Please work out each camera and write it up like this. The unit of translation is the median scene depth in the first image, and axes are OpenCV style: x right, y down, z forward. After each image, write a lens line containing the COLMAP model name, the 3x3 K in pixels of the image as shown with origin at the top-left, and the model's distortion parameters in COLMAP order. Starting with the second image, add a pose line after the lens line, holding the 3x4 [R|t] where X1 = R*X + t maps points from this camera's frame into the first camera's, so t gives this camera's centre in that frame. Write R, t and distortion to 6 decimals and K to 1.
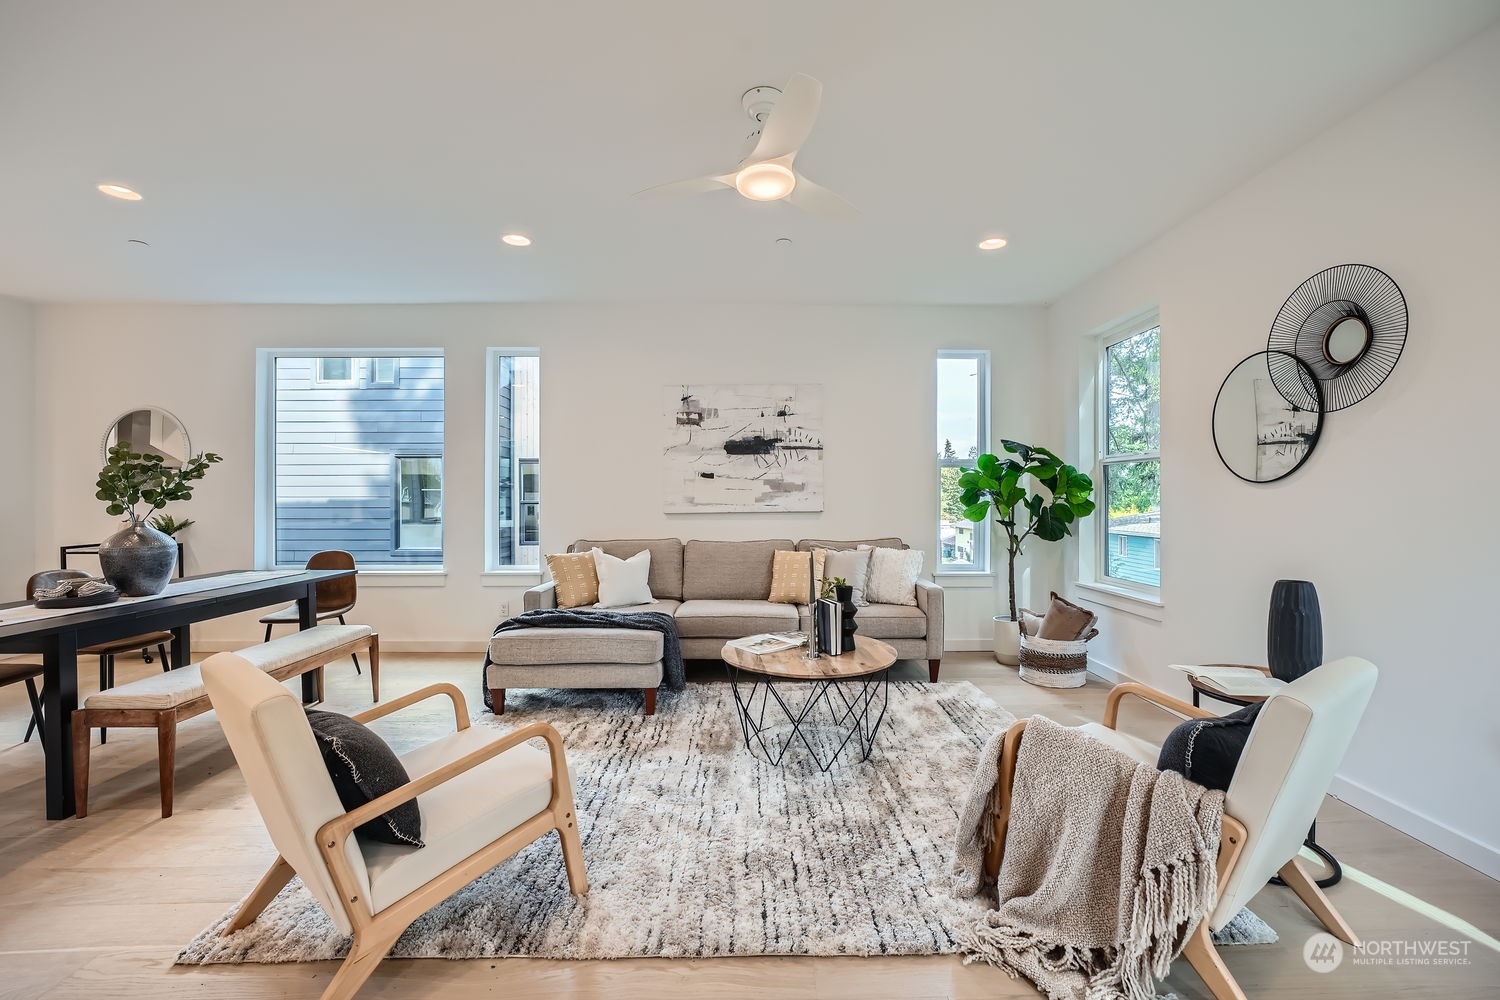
lens RADIAL K [[618.0, 0, 764.3], [0, 618.0, 499.8], [0, 0, 1]] dist [-0.016782, 0.000354]
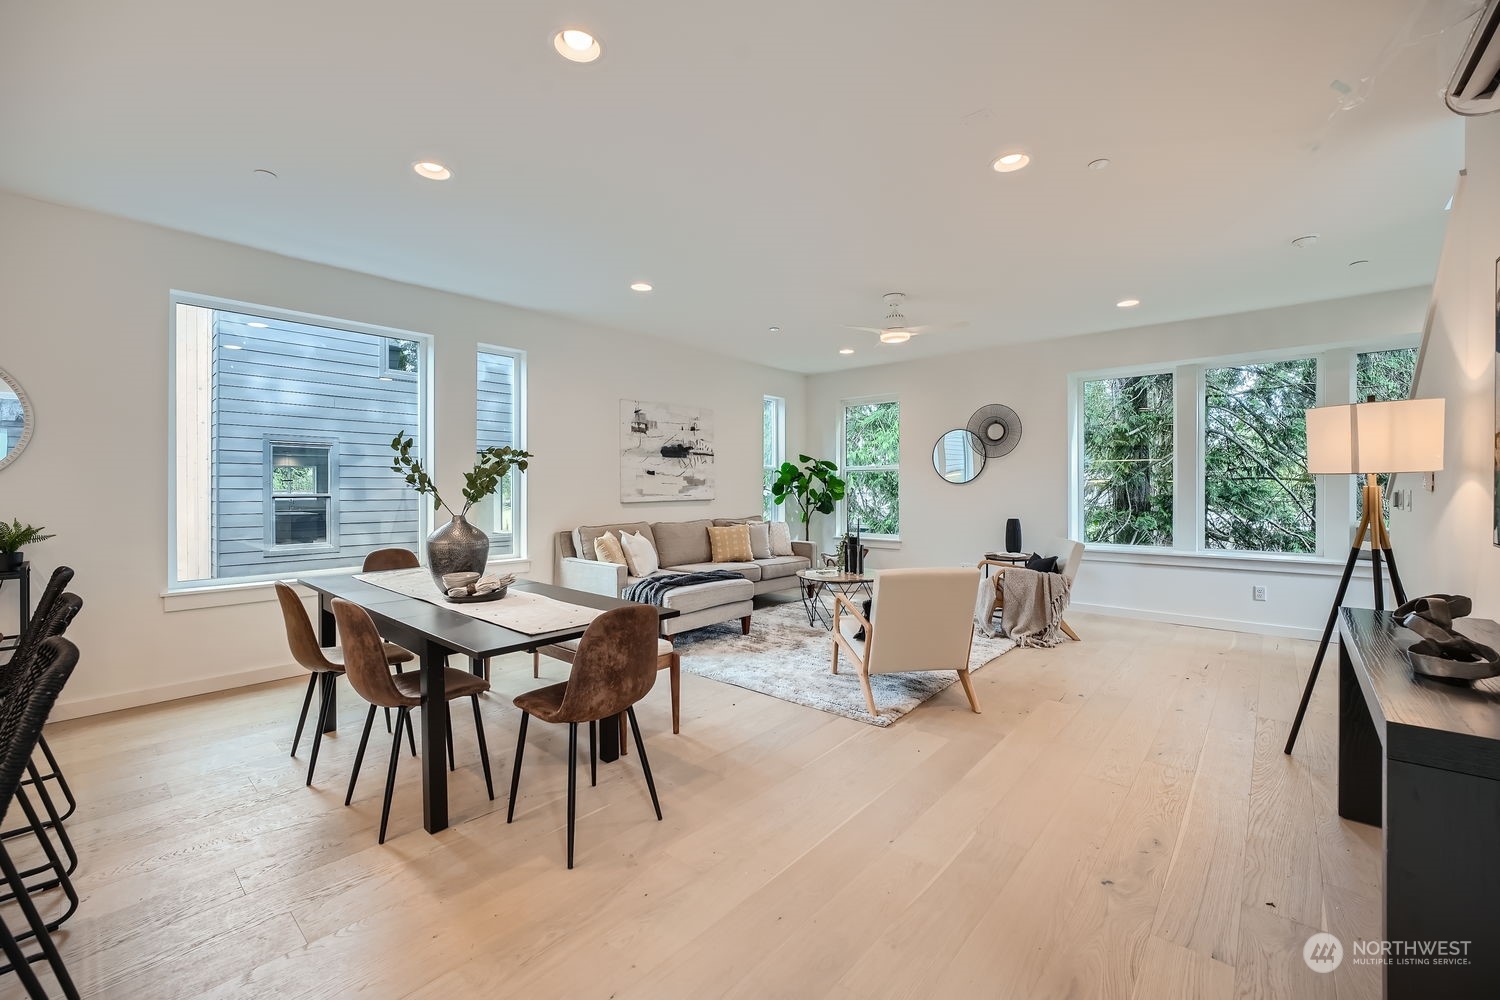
lens RADIAL K [[611.1, 0, 748.6], [0, 611.1, 490.9], [0, 0, 1]] dist [-0.008822, 0.000104]
pose [[0.672951, -0.003153, 0.739681, -0.948193], [0.002151, 0.999995, 0.002307, -0.004072], [-0.739684, 0.000039, 0.672954, -0.008962]]
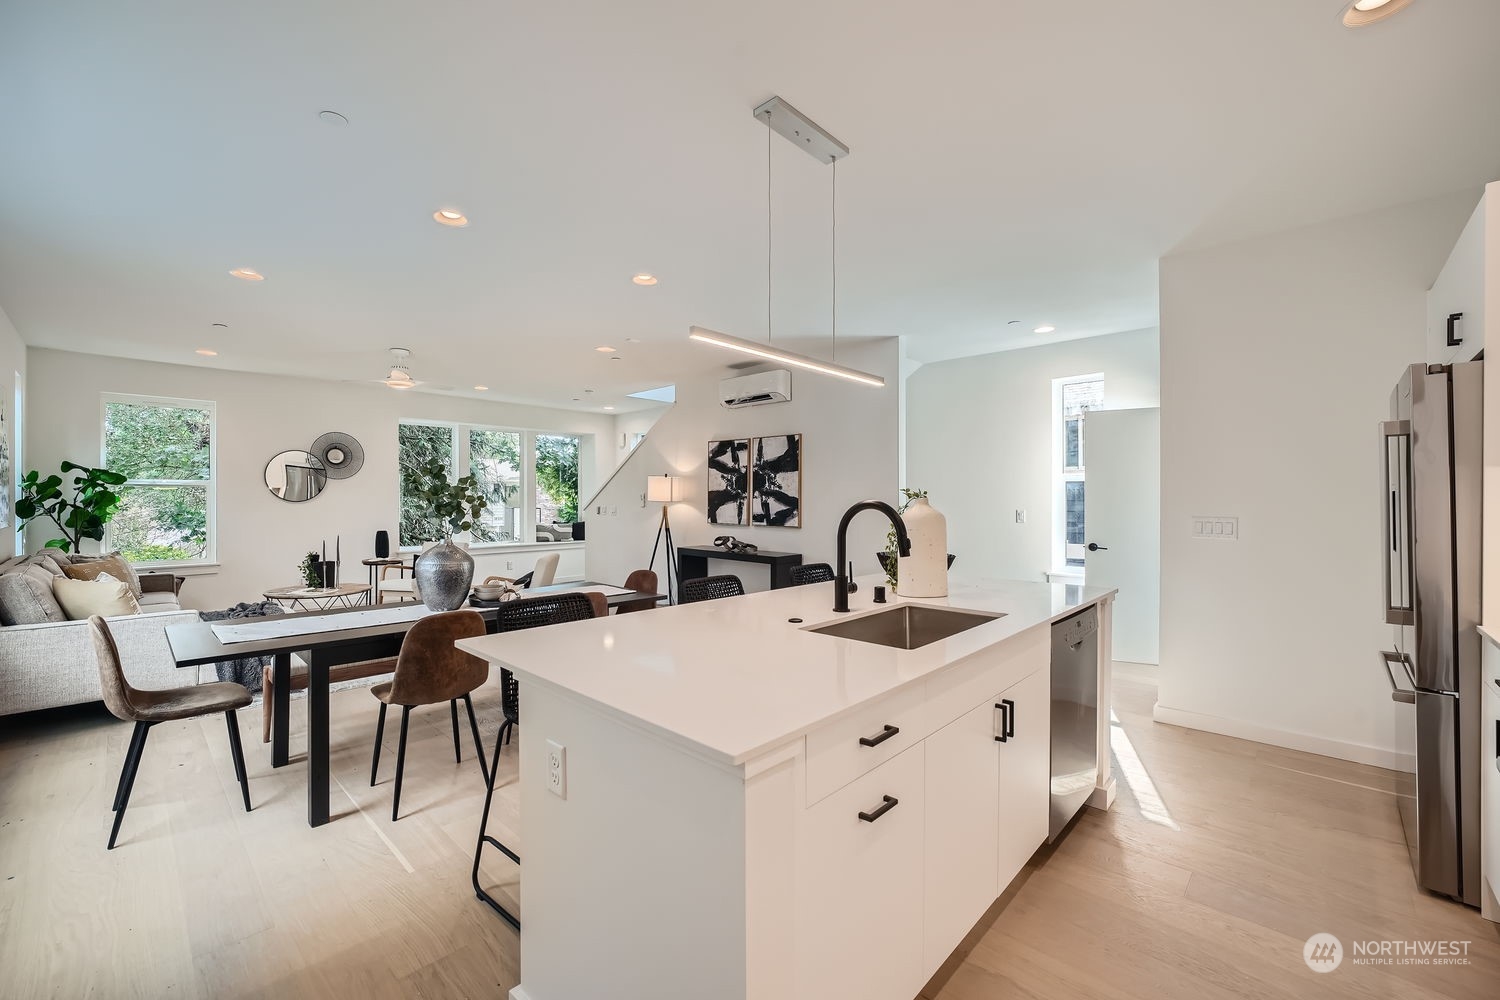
lens RADIAL K [[614.5, 0, 730.0], [0, 614.5, 499.7], [0, 0, 1]] dist [-0.000140, 0.000300]
pose [[-0.697951, -0.000571, 0.716145, -1.410615], [0.001099, 0.999998, 0.001869, -0.023562], [-0.716145, 0.002091, -0.697949, 0.922242]]
